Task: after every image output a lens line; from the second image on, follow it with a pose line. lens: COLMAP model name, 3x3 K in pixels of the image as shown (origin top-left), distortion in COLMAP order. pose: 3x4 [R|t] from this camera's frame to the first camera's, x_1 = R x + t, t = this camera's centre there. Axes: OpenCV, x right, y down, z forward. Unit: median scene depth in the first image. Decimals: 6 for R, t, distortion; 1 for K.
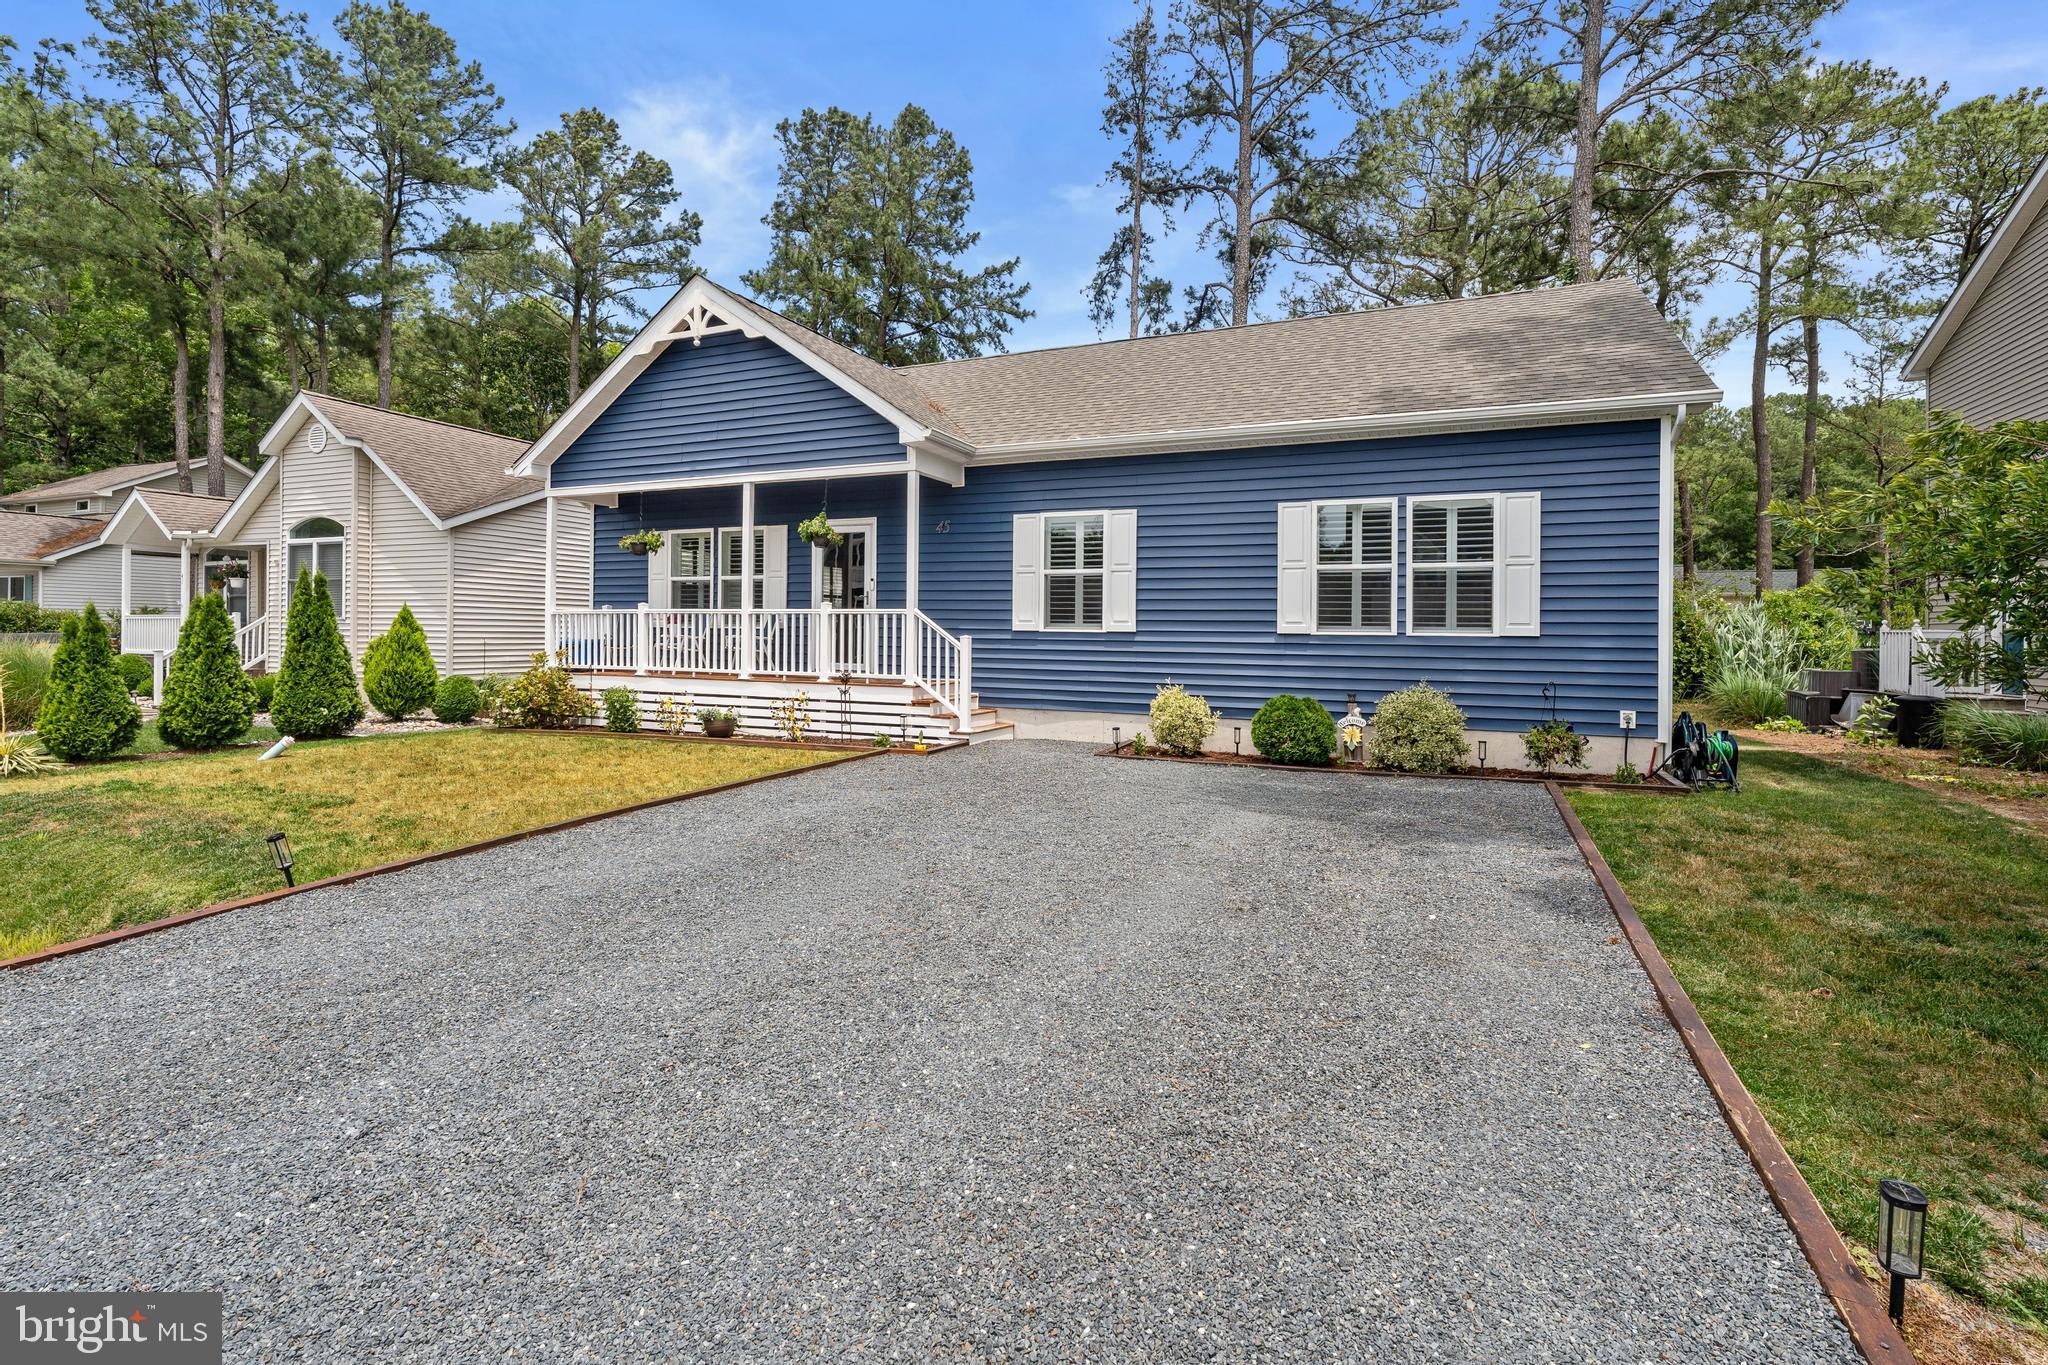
lens RADIAL K [[927.3, 0, 1019.5], [0, 927.3, 634.3], [0, 0, 1]] dist [0.012806, 0.000161]
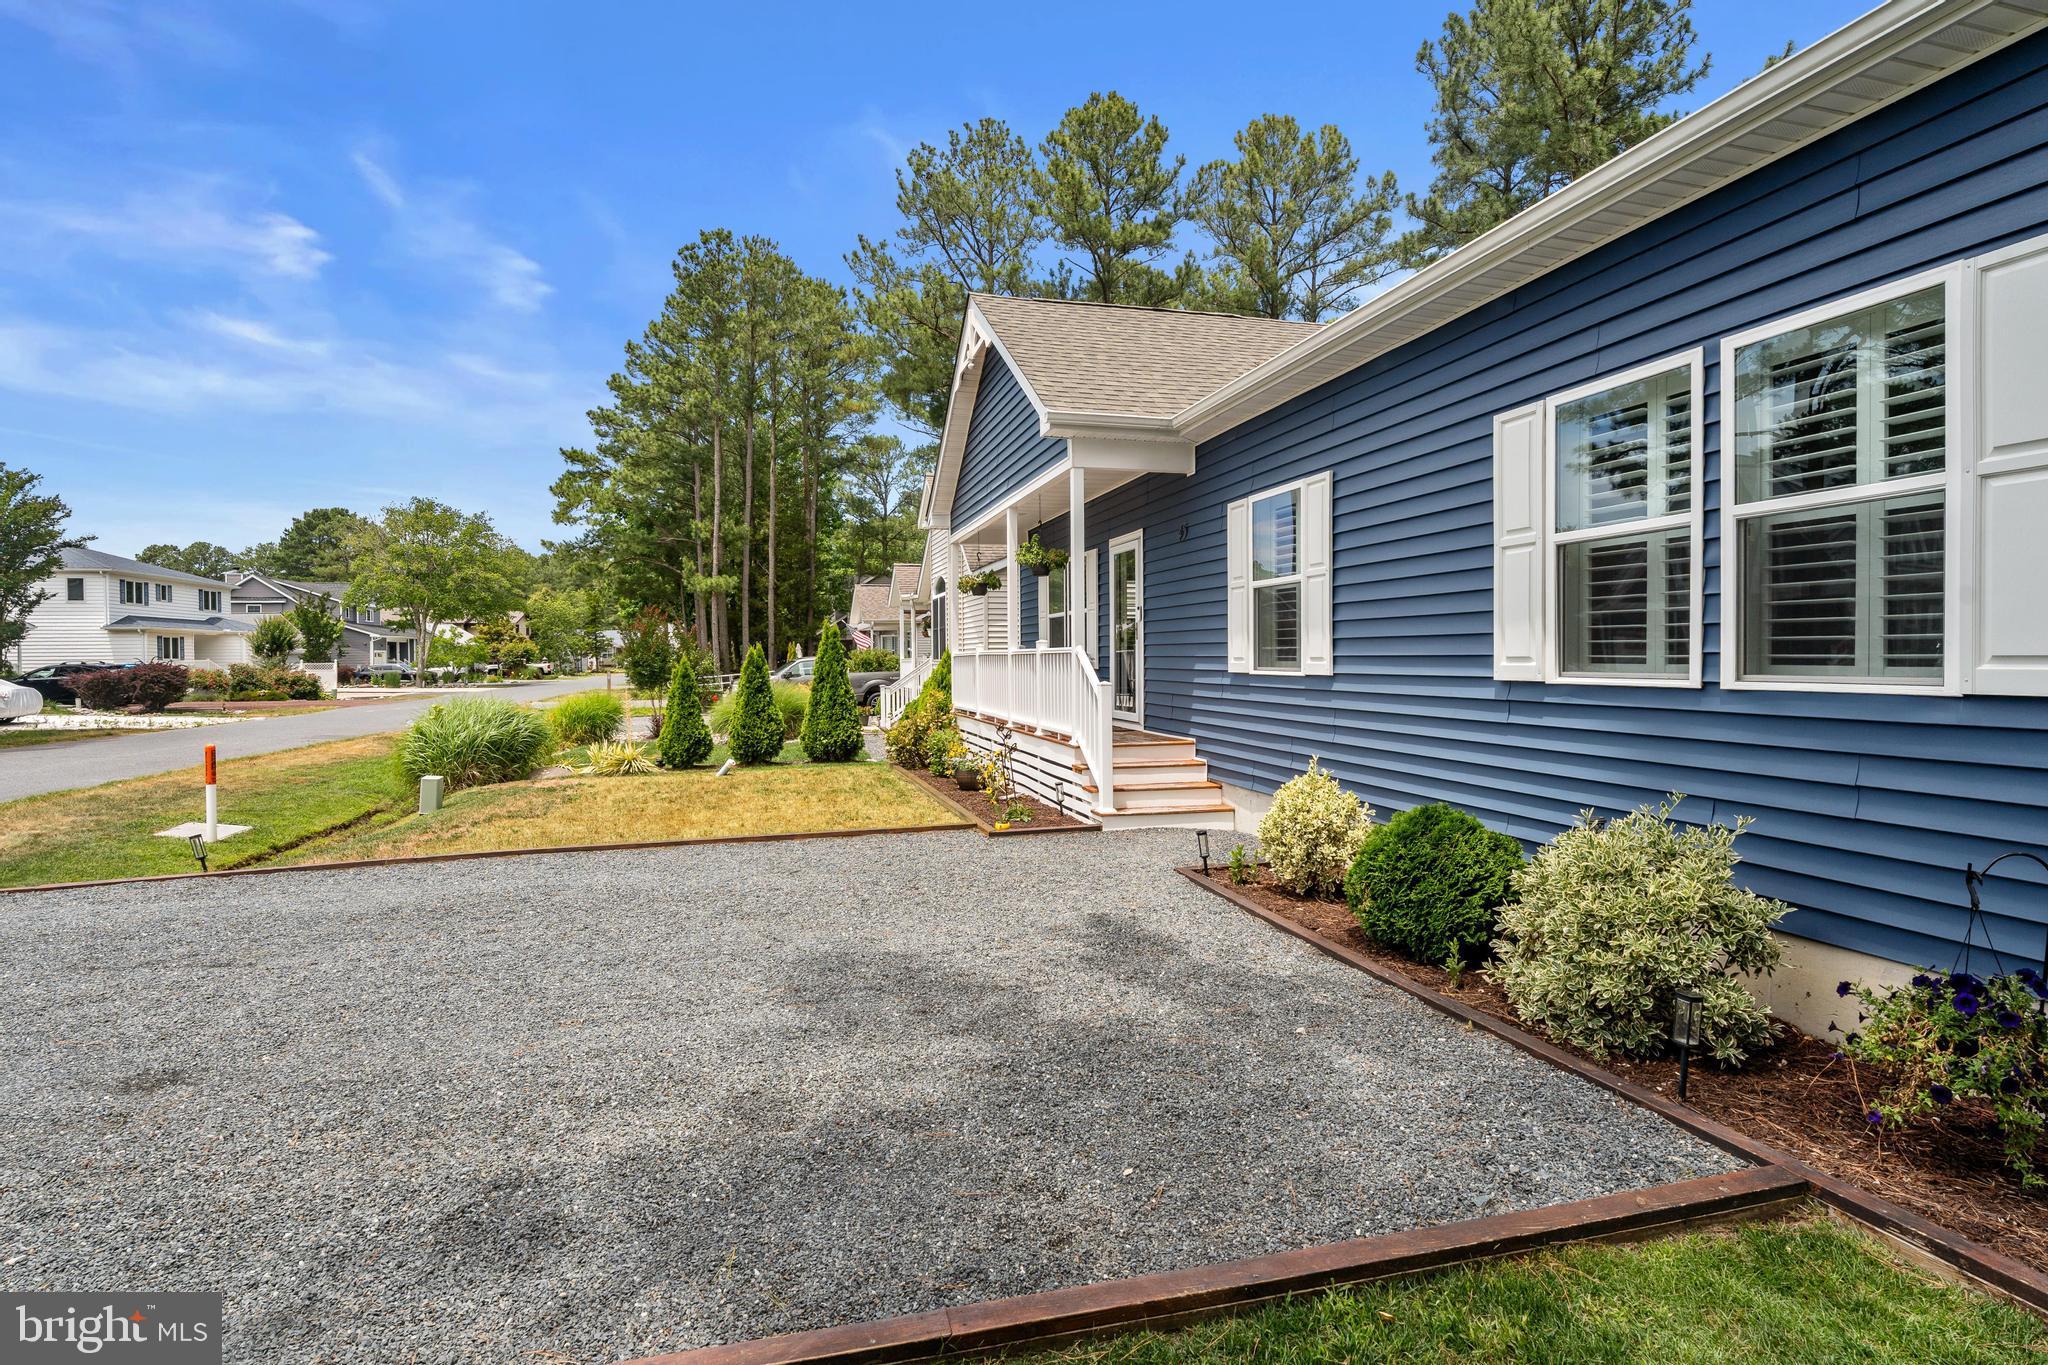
lens RADIAL K [[976.7, 0, 1016.0], [0, 976.7, 672.3], [0, 0, 1]] dist [-0.004786, -0.000330]
pose [[0.620044, -0.006971, -0.784536, 0.529666], [0.020976, 0.999750, 0.007694, -0.014746], [0.784287, -0.021227, 0.620035, 0.474366]]
